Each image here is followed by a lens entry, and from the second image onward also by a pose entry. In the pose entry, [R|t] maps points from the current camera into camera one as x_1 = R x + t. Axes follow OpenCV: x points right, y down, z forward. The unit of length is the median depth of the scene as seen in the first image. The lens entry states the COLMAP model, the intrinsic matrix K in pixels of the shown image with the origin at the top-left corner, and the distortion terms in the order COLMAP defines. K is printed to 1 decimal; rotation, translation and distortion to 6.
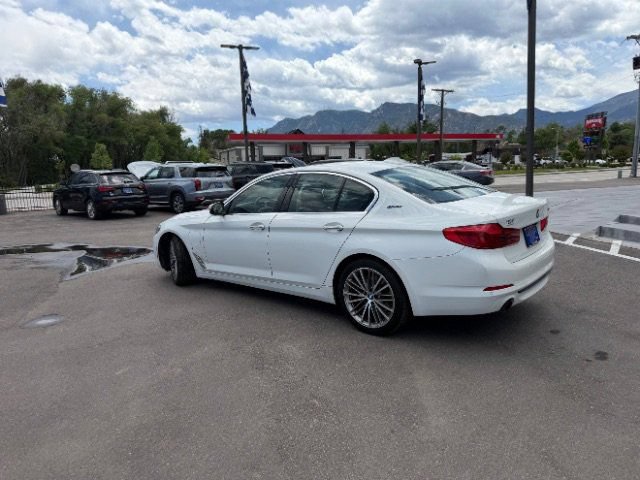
lens RADIAL K [[452.6, 0, 317.0], [0, 452.6, 241.6], [0, 0, 1]] dist [0.030956, -0.037182]
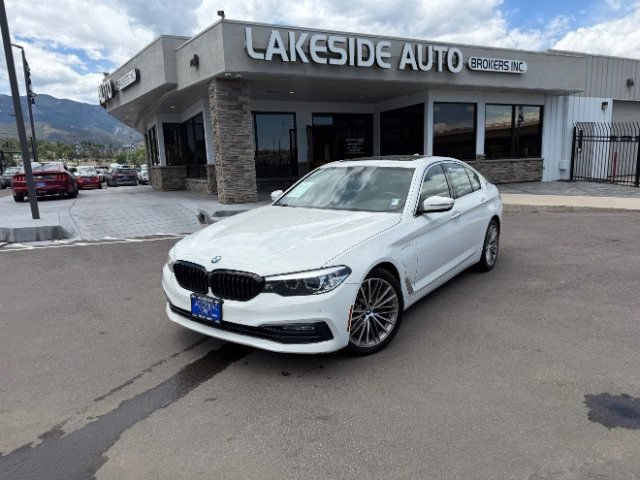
lens RADIAL K [[452.6, 0, 318.5], [0, 452.6, 242.0], [0, 0, 1]] dist [0.030956, -0.037182]
pose [[-0.088330, -0.134769, 0.986932, -0.286284], [0.194183, 0.969466, 0.149763, -0.048187], [-0.976980, 0.204874, -0.059463, 0.357845]]
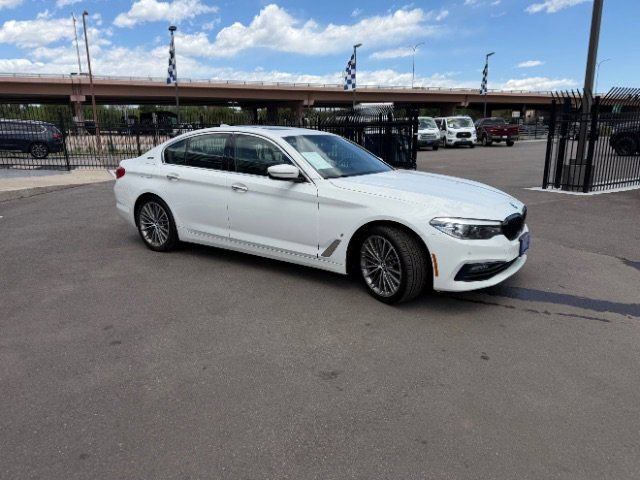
lens RADIAL K [[452.6, 0, 318.4], [0, 452.6, 240.2], [0, 0, 1]] dist [0.030956, -0.037182]
pose [[-0.990549, 0.077327, -0.113283, 0.019492], [0.026188, 0.917359, 0.397199, -0.097884], [0.134635, 0.390478, -0.910714, 0.586977]]
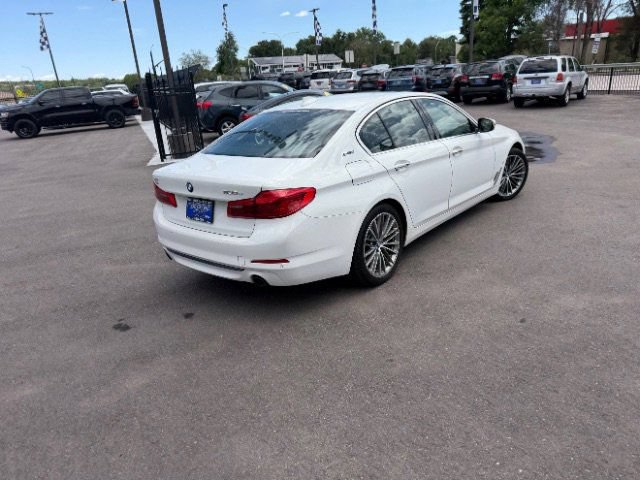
lens RADIAL K [[452.6, 0, 323.8], [0, 452.6, 242.2], [0, 0, 1]] dist [0.030956, -0.037182]
pose [[0.027108, 0.373812, -0.927108, 0.281613], [-0.091116, 0.924512, 0.370101, -0.065005], [0.995471, 0.074442, 0.059122, 0.253897]]
